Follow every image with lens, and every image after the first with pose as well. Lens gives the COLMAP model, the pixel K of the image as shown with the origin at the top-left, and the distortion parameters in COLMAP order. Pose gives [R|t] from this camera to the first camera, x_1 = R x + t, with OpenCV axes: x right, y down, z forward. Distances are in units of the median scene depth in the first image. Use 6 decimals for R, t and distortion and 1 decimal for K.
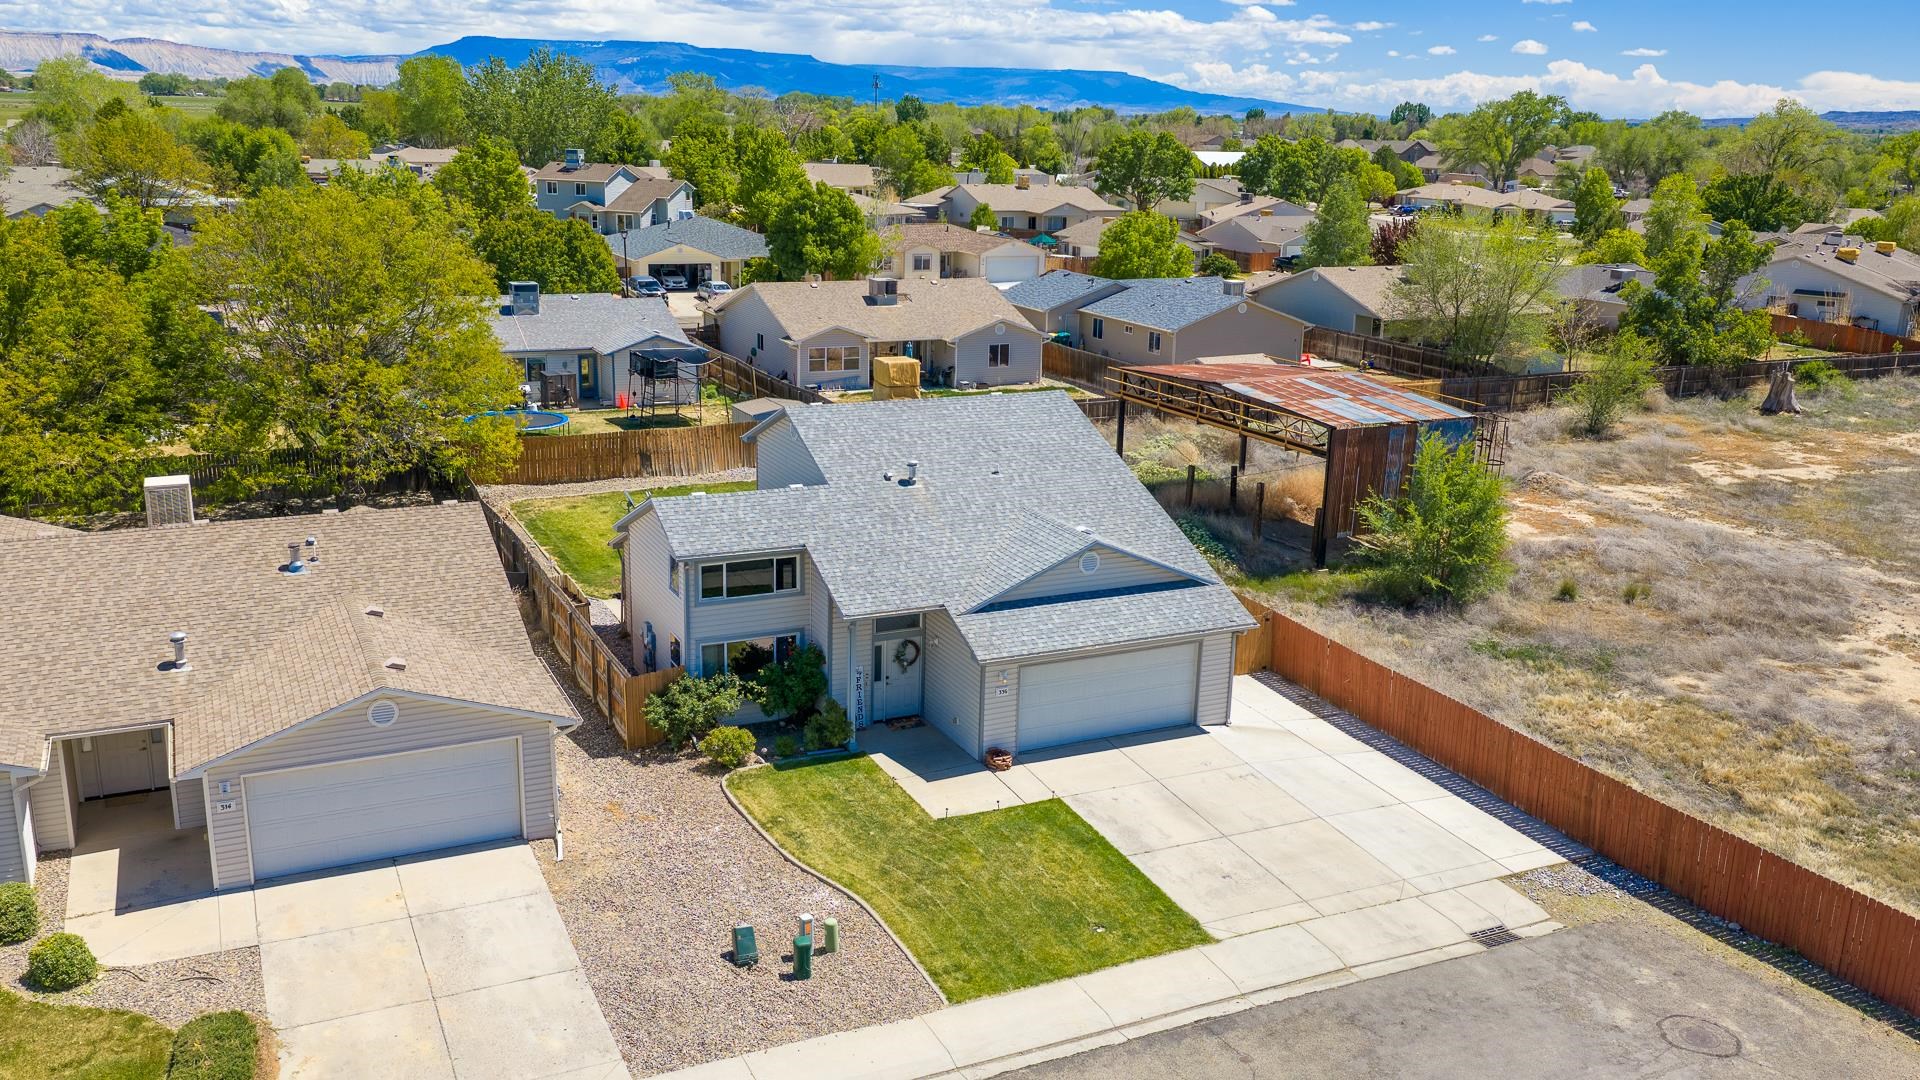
lens RADIAL K [[1585.9, 0, 966.6], [0, 1585.9, 540.6], [0, 0, 1]] dist [0.027950, -0.060023]
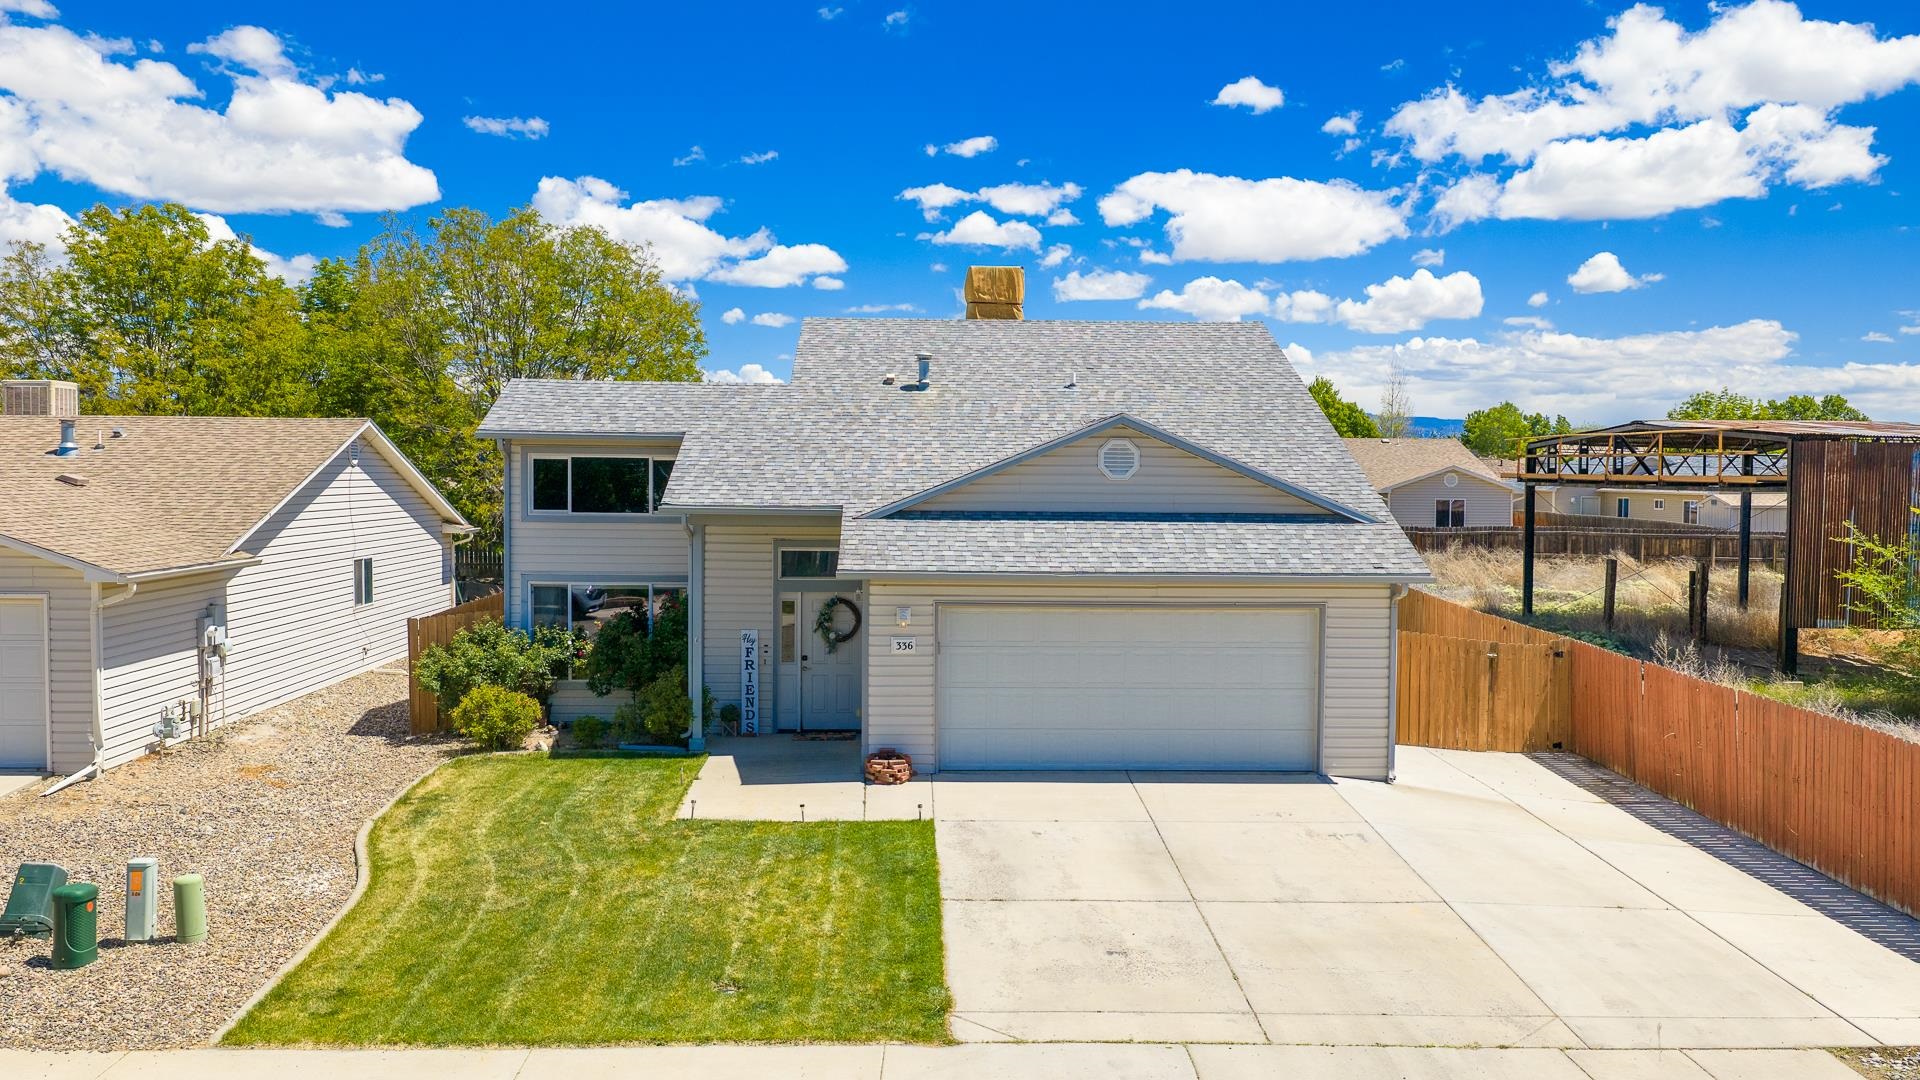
lens RADIAL K [[1585.9, 0, 966.6], [0, 1585.9, 540.6], [0, 0, 1]] dist [0.027950, -0.060023]
pose [[0.914360, -0.000663, -0.404901, 0.259812], [-0.089756, 0.974788, -0.204284, 0.164884], [0.394829, 0.223132, 0.891248, 0.477102]]
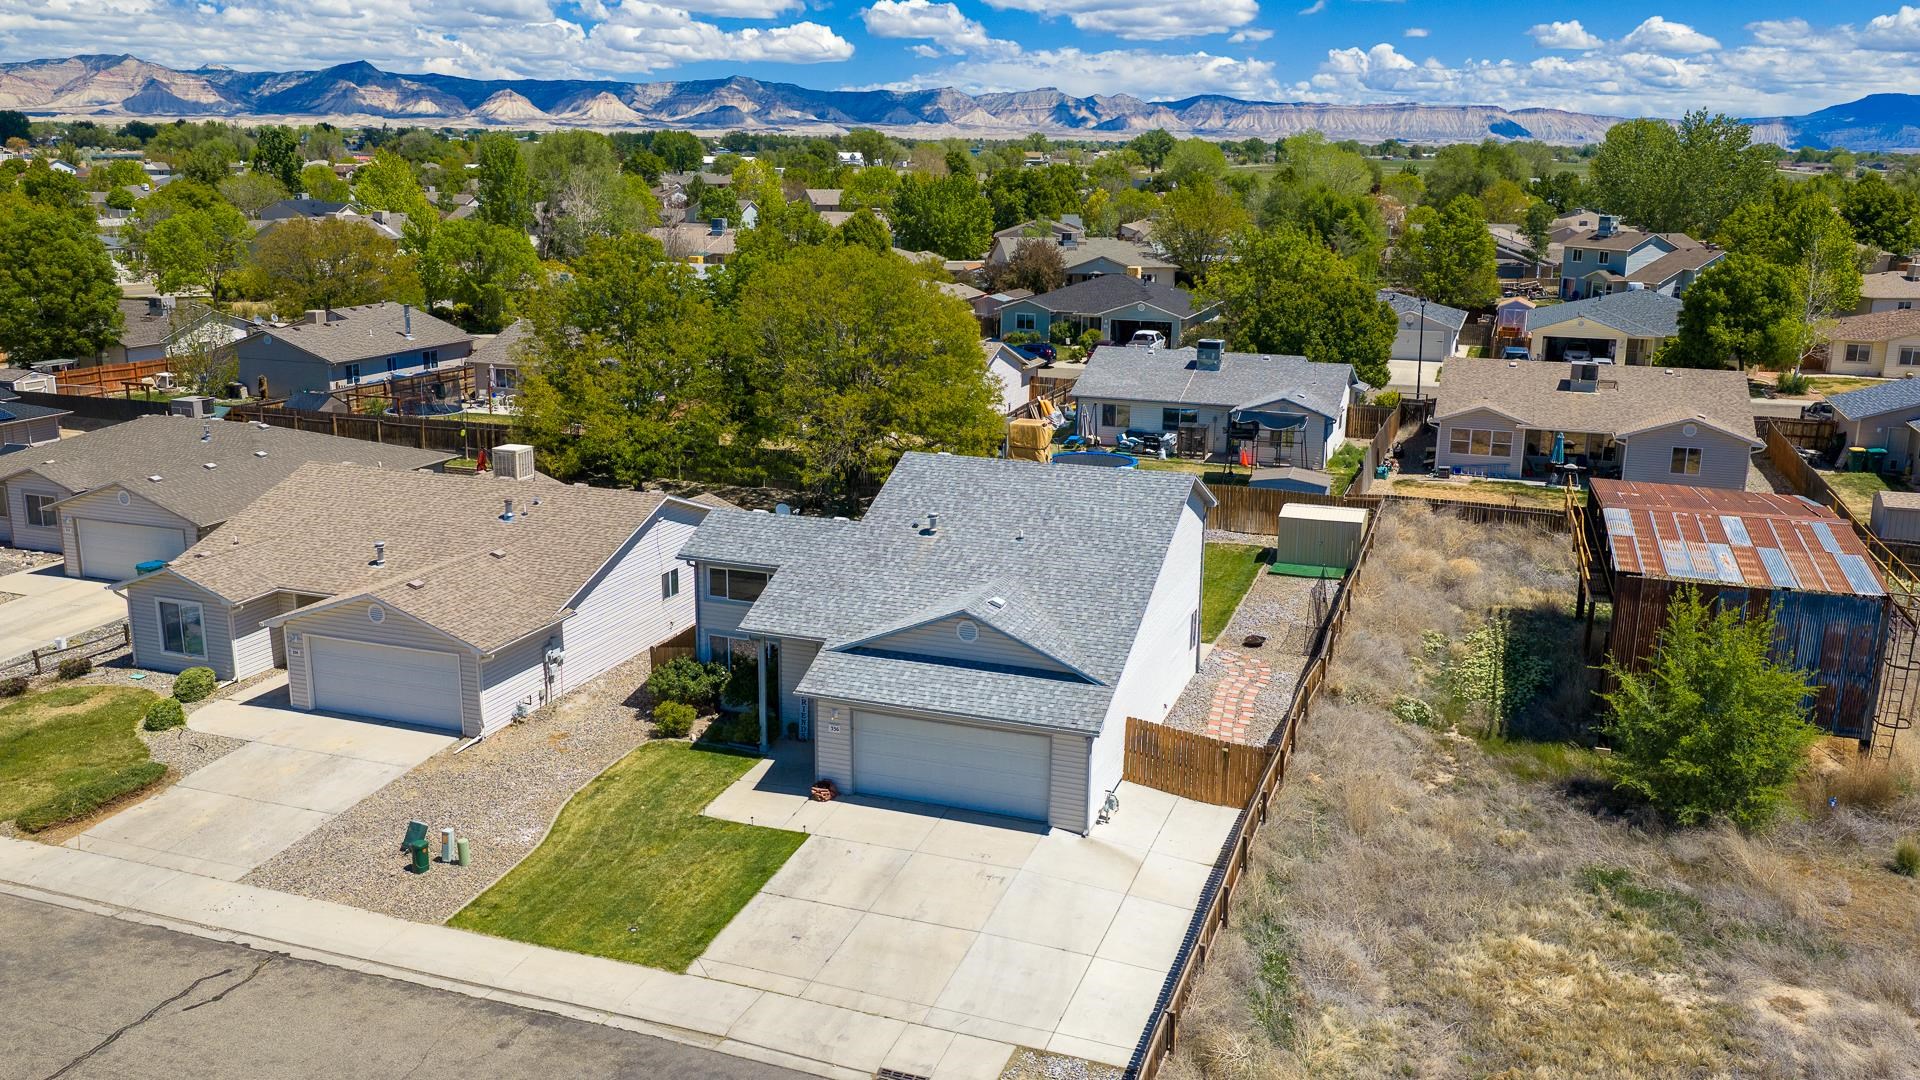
lens RADIAL K [[1585.9, 0, 966.6], [0, 1585.9, 540.6], [0, 0, 1]] dist [0.027950, -0.060023]
pose [[0.699441, 0.153150, -0.698089, 0.771495], [-0.179600, 0.983091, 0.035727, -0.078653], [0.691756, 0.100388, 0.715119, 0.277857]]
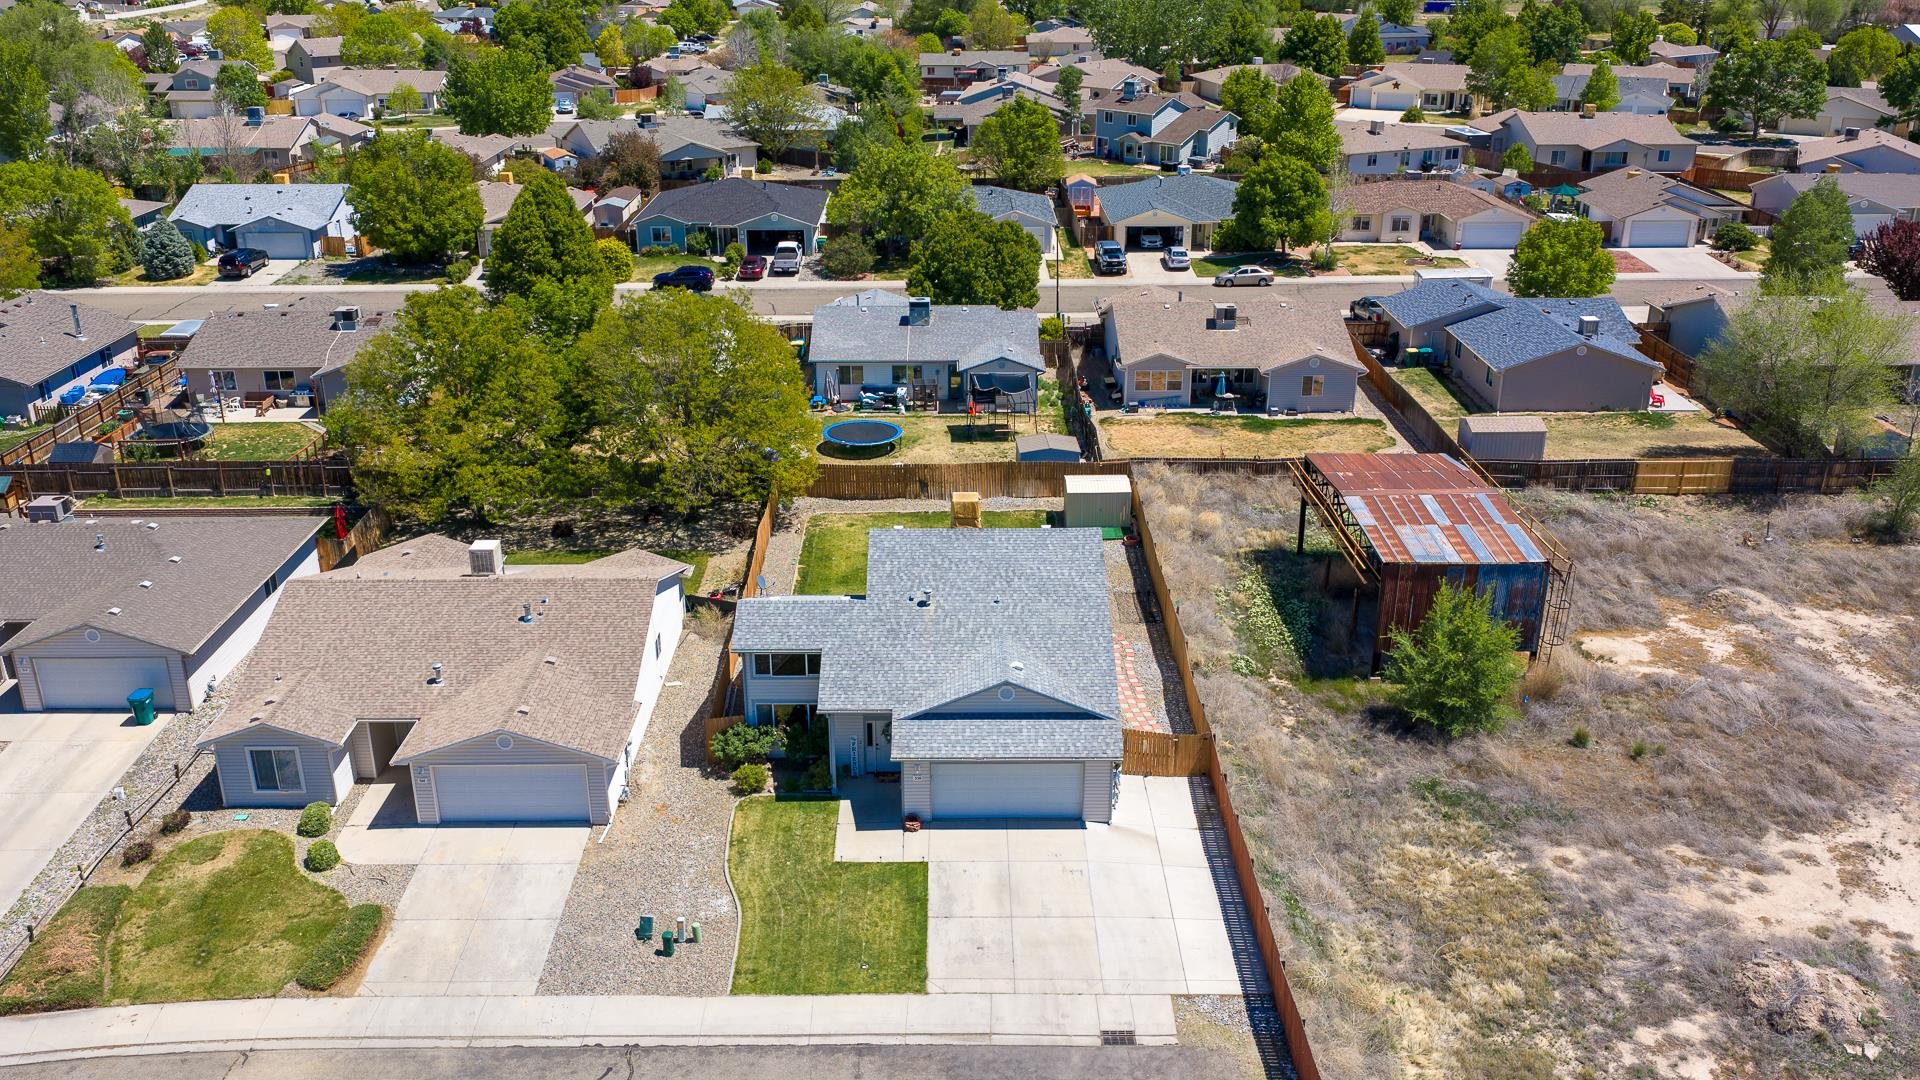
lens RADIAL K [[1585.9, 0, 966.6], [0, 1585.9, 540.6], [0, 0, 1]] dist [0.027950, -0.060023]
pose [[0.902041, 0.136117, -0.409627, 0.594067], [-0.088498, 0.987138, 0.133139, -0.298085], [0.422481, -0.083845, 0.902485, -0.245705]]
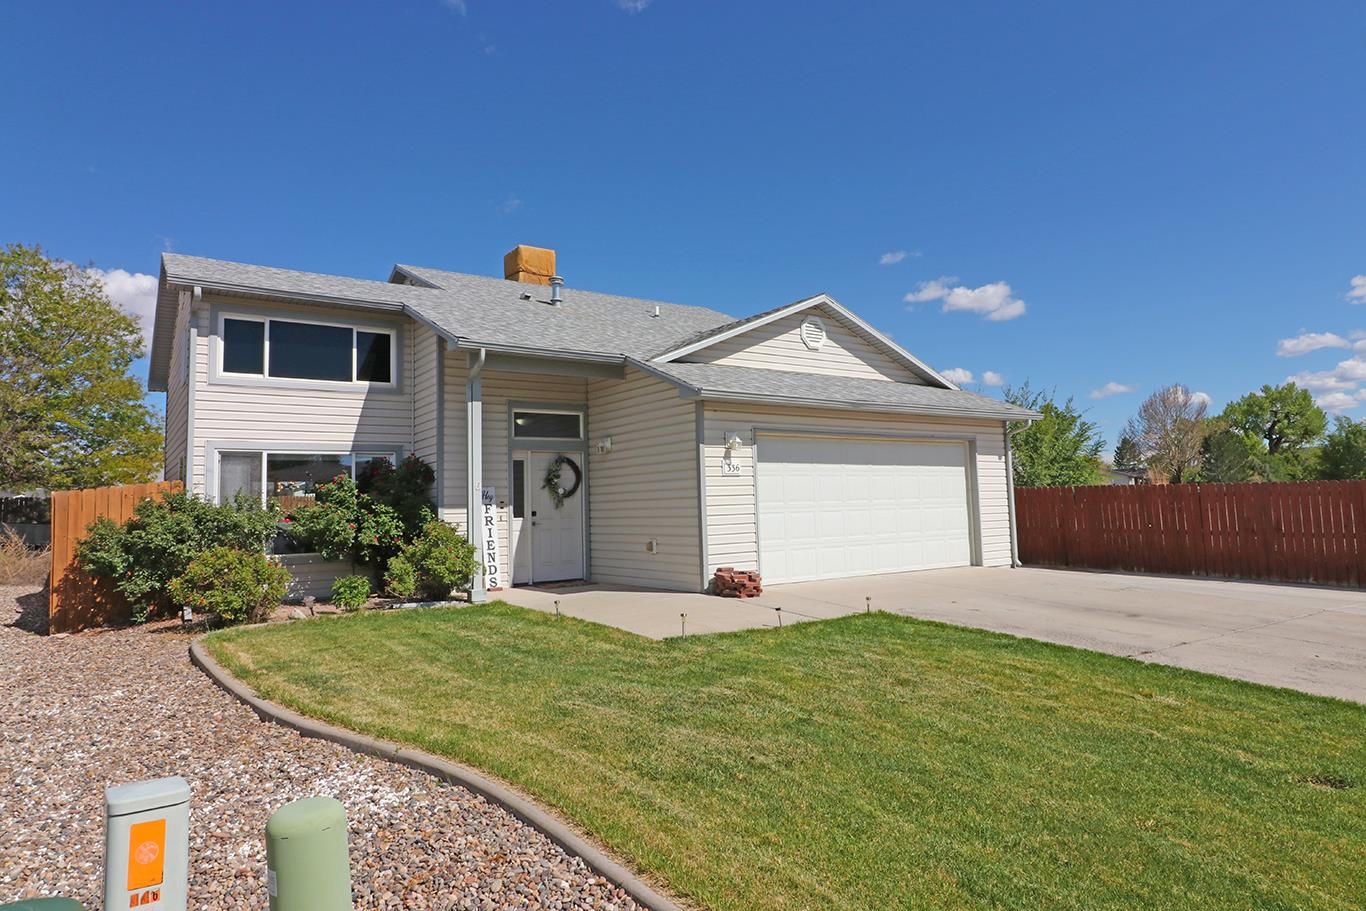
lens RADIAL K [[821.8, 0, 680.5], [0, 821.8, 434.4], [0, 0, 1]] dist [0.005010, 0.000947]
pose [[0.986577, -0.039889, 0.158349, -0.043426], [0.092538, 0.935542, -0.340878, 0.179537], [-0.134544, 0.350956, 0.926676, 0.680937]]
